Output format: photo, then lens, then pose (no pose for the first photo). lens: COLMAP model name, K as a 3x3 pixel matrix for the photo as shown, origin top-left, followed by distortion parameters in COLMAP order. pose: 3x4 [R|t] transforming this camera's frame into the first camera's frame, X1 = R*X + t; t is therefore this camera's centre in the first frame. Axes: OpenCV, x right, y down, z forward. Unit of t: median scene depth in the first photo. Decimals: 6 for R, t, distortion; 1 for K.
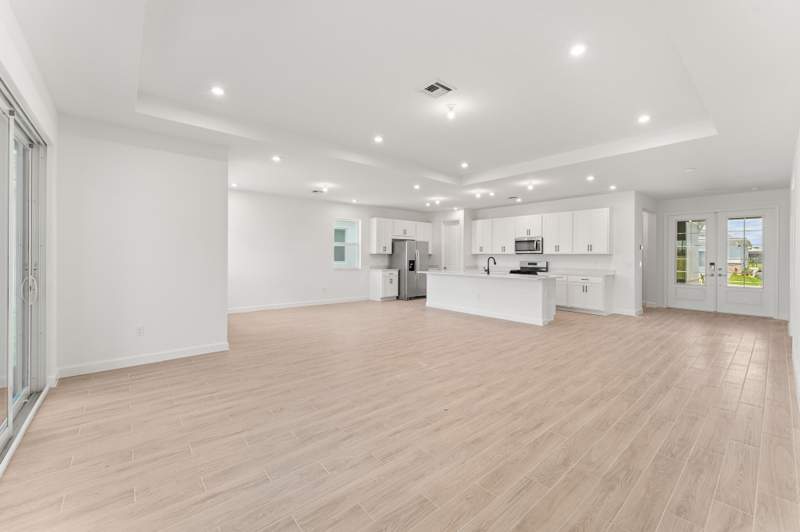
lens RADIAL K [[325.3, 0, 397.8], [0, 325.3, 258.0], [0, 0, 1]] dist [-0.000371, -0.000038]
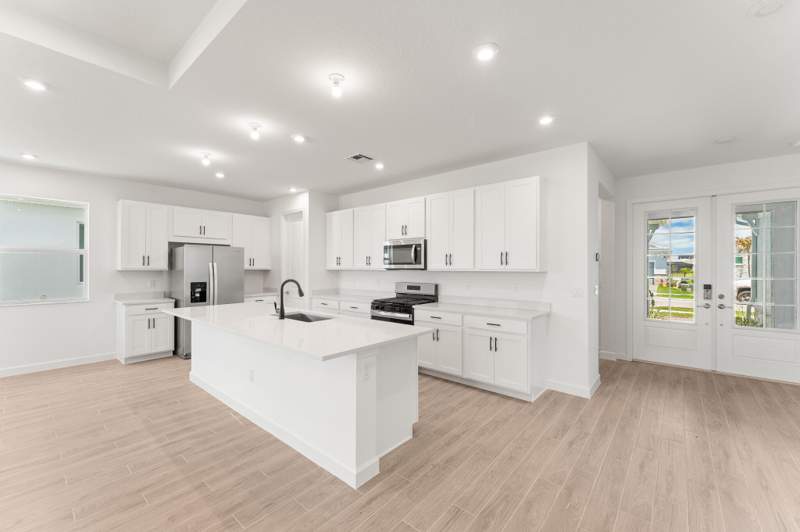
lens RADIAL K [[328.5, 0, 397.2], [0, 328.5, 269.0], [0, 0, 1]] dist [-0.000544, -0.000171]
pose [[0.988073, -0.005232, 0.153894, 0.291193], [0.005380, 0.999985, -0.000547, -0.013346], [-0.153889, 0.001368, 0.988087, 0.438740]]
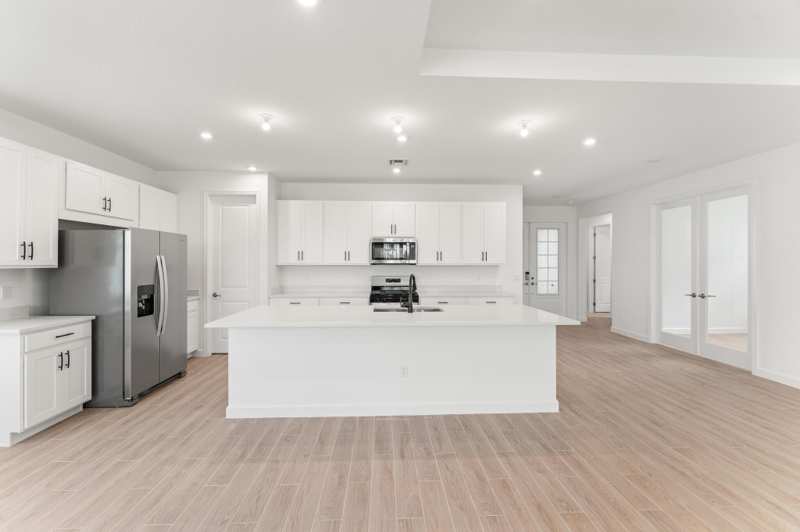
lens RADIAL K [[325.3, 0, 397.8], [0, 325.3, 258.0], [0, 0, 1]] dist [-0.000371, -0.000038]
pose [[0.611457, 0.004391, 0.791266, -0.071080], [0.007354, 0.999910, -0.011232, -0.017088], [-0.791244, 0.012687, 0.611370, 0.593693]]
